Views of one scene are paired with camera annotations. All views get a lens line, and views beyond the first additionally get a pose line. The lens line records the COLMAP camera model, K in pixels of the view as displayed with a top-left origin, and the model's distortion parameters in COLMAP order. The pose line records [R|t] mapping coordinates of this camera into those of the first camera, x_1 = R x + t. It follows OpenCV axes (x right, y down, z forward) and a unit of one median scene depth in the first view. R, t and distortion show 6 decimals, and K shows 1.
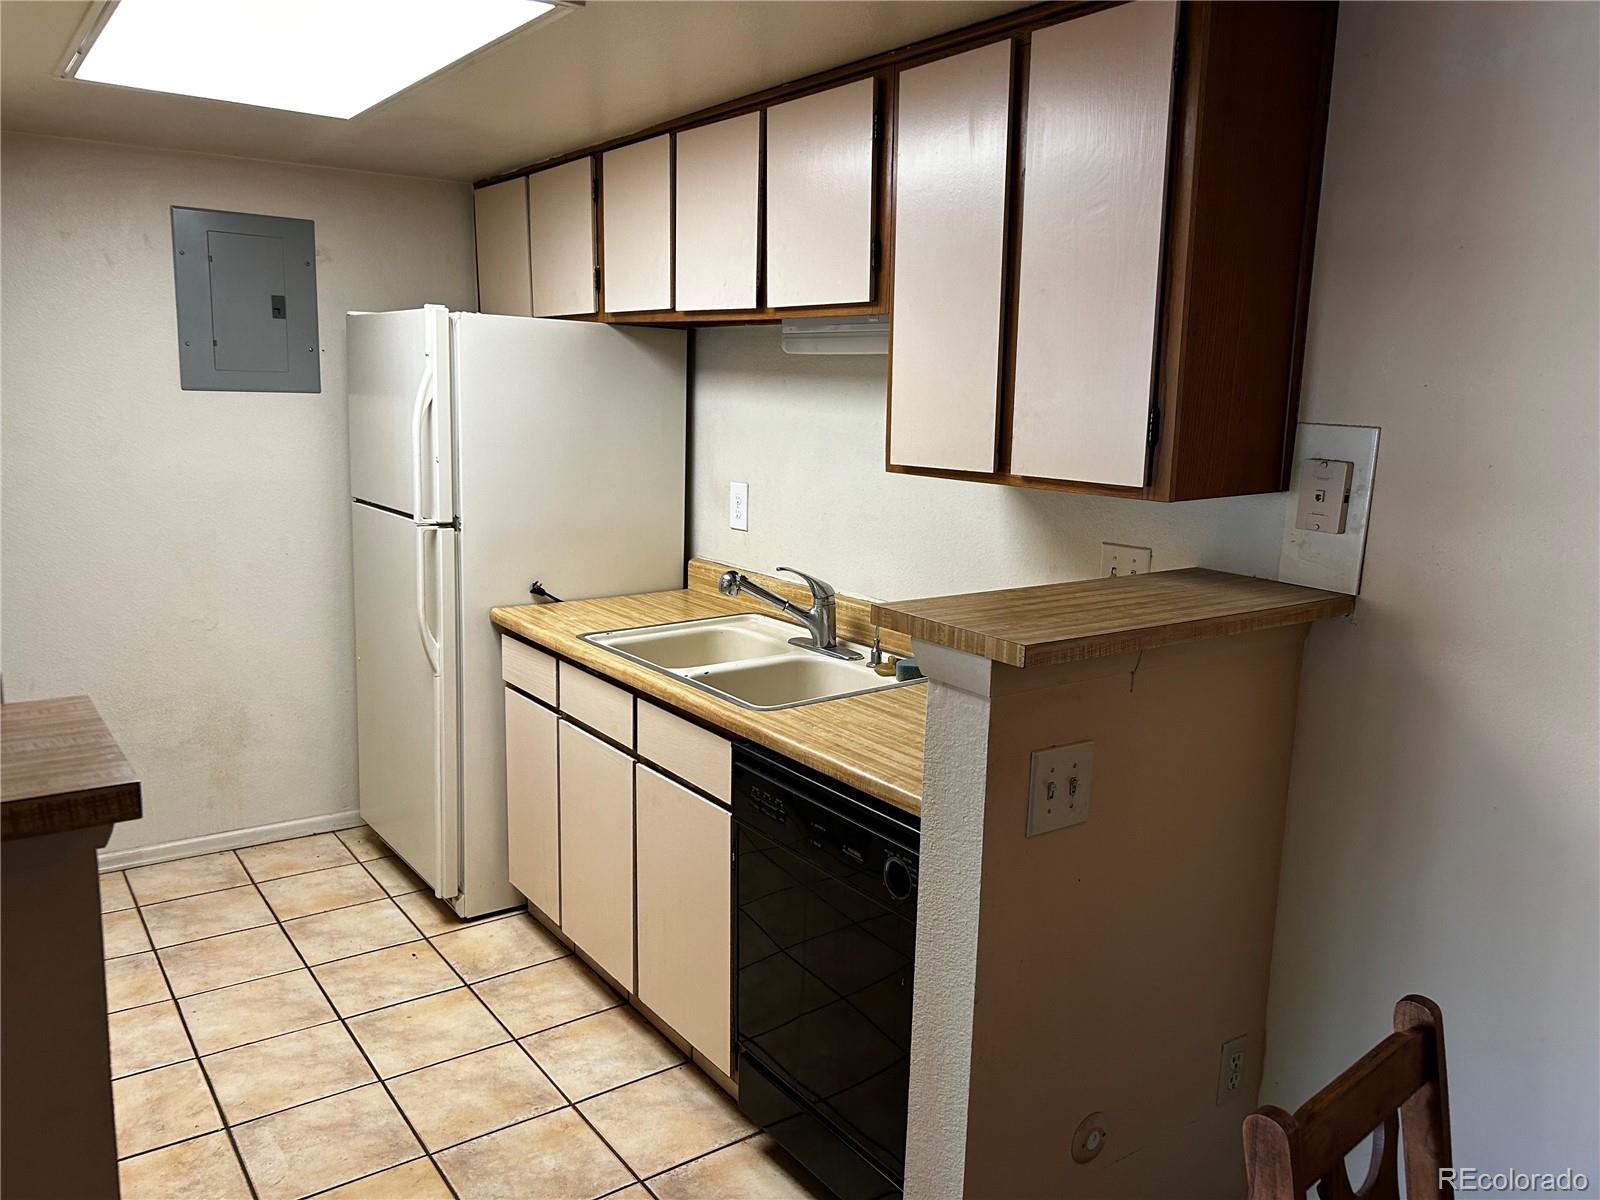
lens RADIAL K [[1212.2, 0, 800.1], [0, 1212.2, 598.2], [0, 0, 1]] dist [0.035591, -0.030432]
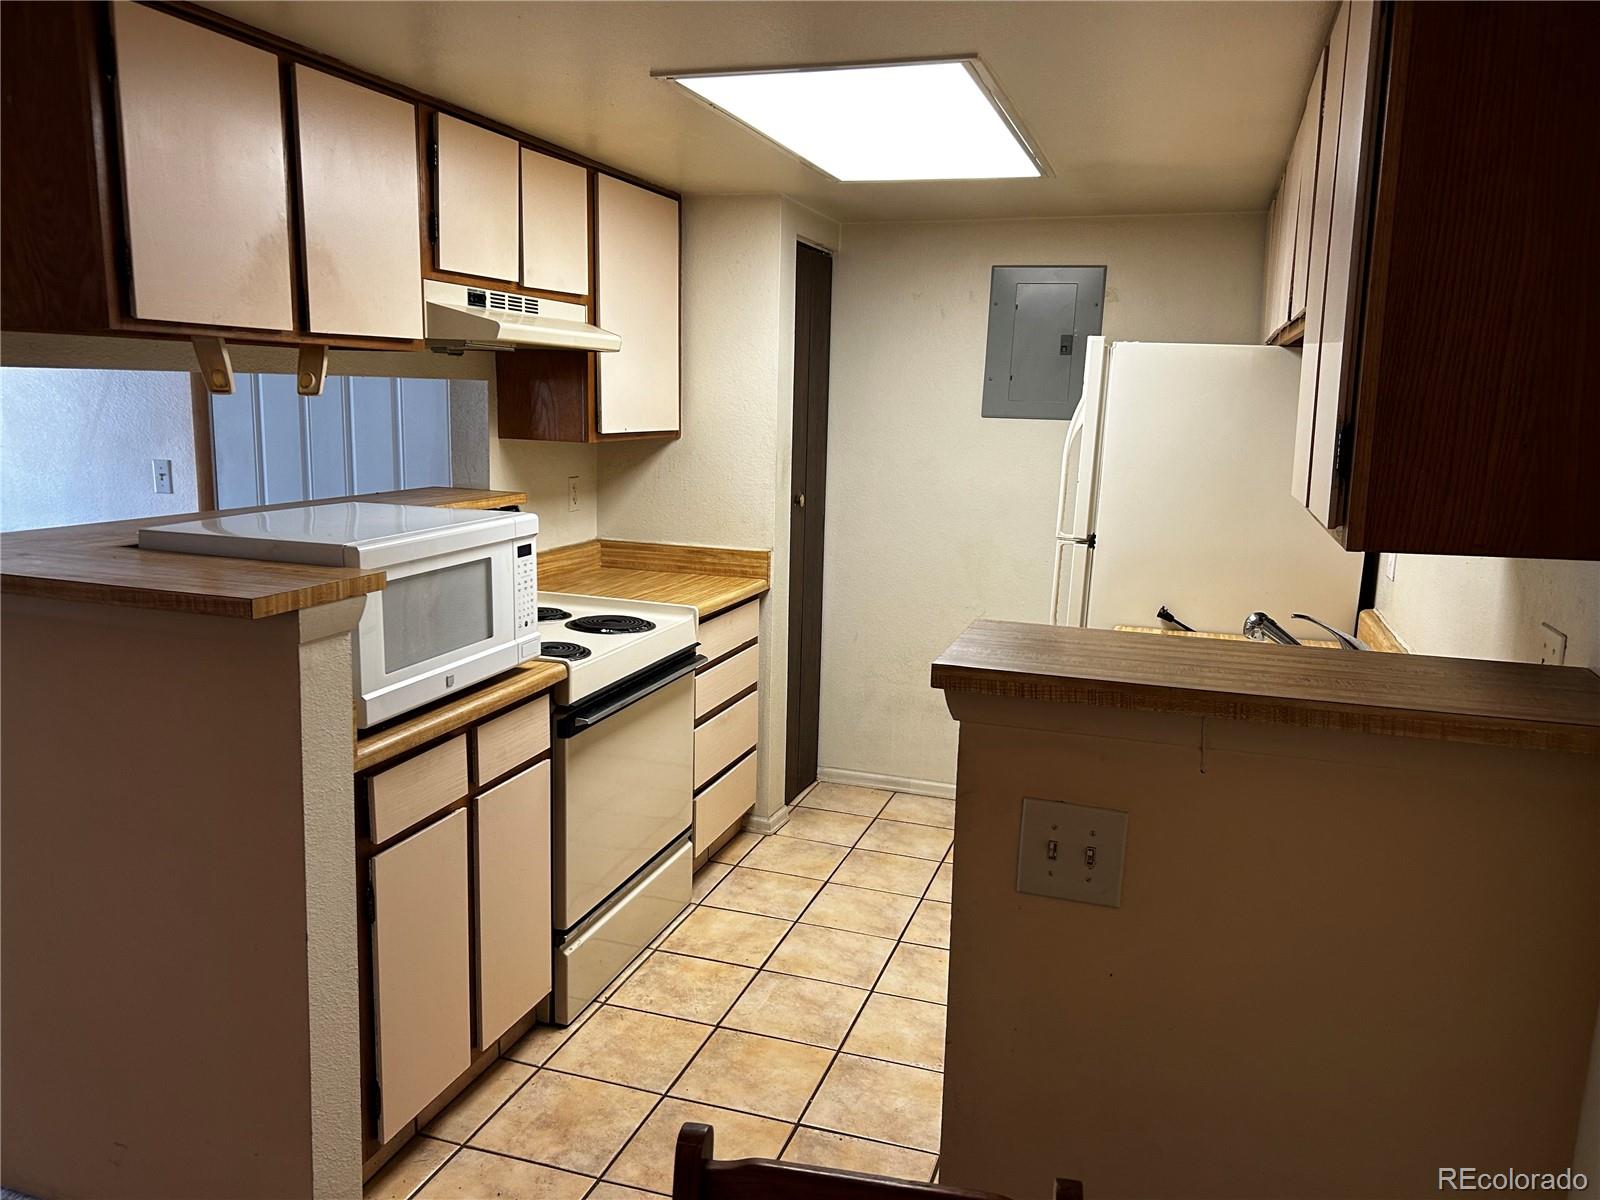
lens RADIAL K [[1212.2, 0, 797.2], [0, 1212.2, 604.1], [0, 0, 1]] dist [0.035591, -0.030432]
pose [[0.587061, 0.130935, -0.798884, 0.449023], [-0.154731, 0.986789, 0.048027, -0.018646], [0.794618, 0.095417, 0.599564, 0.174682]]
